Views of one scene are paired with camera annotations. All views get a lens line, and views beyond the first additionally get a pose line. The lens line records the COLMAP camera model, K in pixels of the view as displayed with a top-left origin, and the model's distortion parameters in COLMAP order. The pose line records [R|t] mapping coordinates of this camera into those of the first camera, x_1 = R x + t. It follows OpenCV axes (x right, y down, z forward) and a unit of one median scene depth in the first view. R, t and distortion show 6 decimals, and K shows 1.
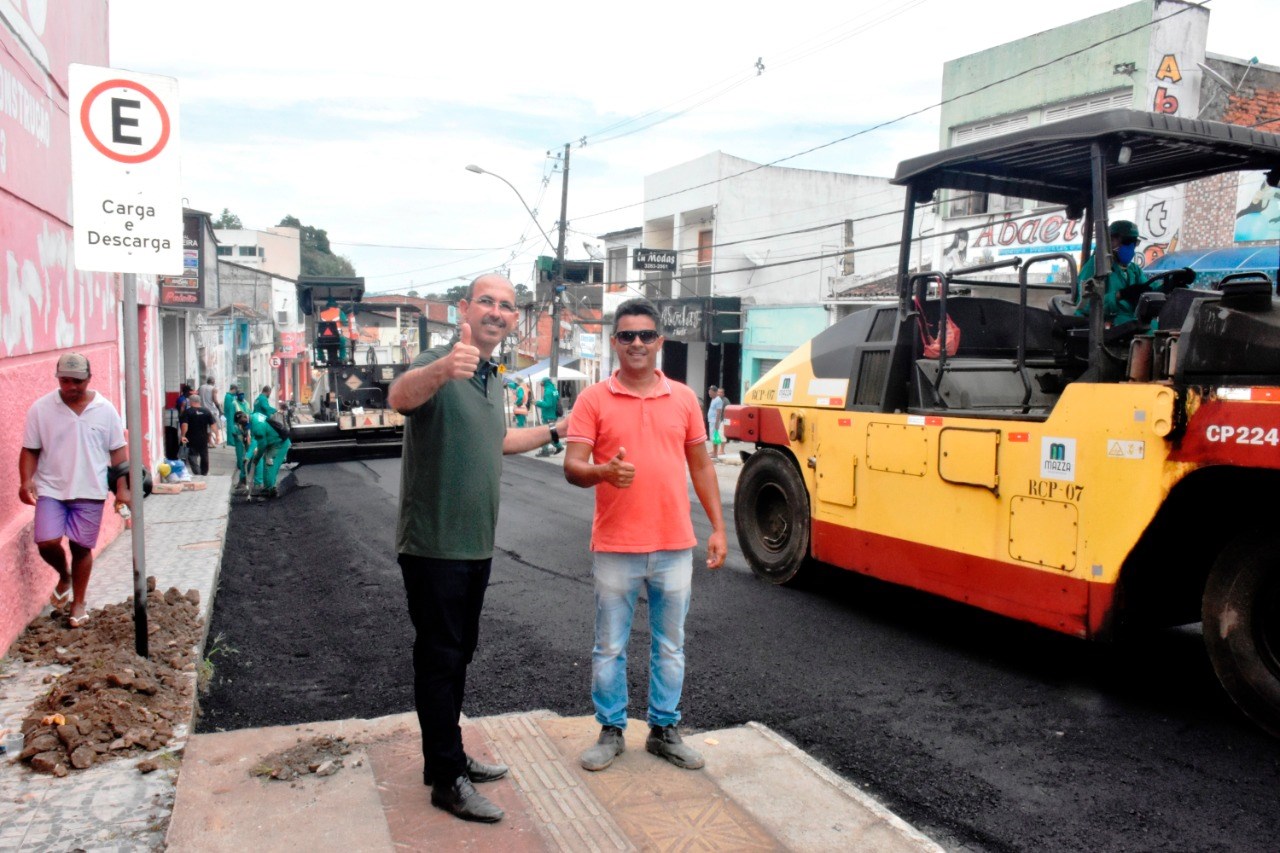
lens RADIAL K [[1010.8, 0, 640.0], [0, 1010.8, 426.5], [0, 0, 1]] dist [0.004815, 0.006166]
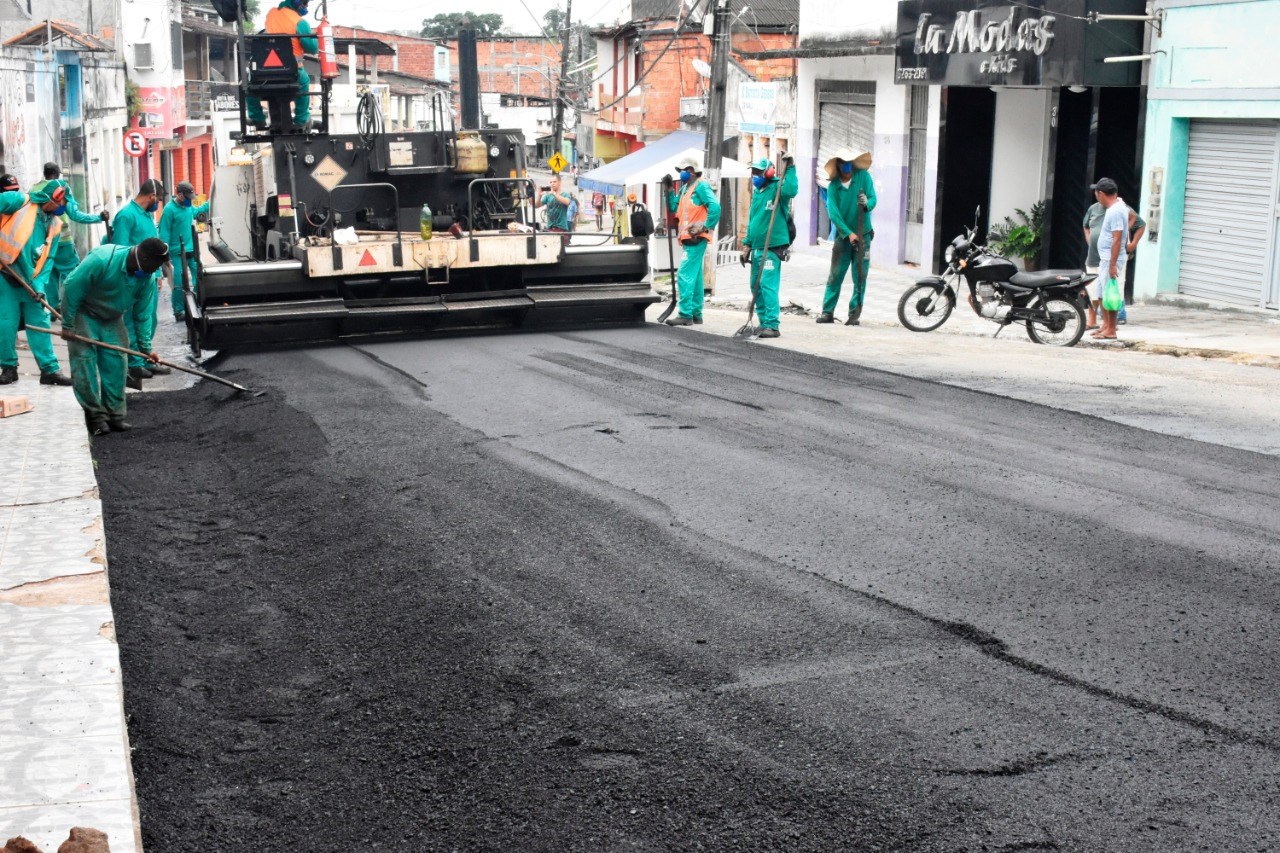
lens RADIAL K [[1910.4, 0, 640.0], [0, 1910.4, 426.5], [0, 0, 1]] dist [0.075554, -0.065902]
pose [[0.996688, 0.002824, -0.081268, -0.072474], [0.003510, 0.996971, 0.077695, 0.003352], [0.081242, -0.077723, 0.993659, 0.145325]]
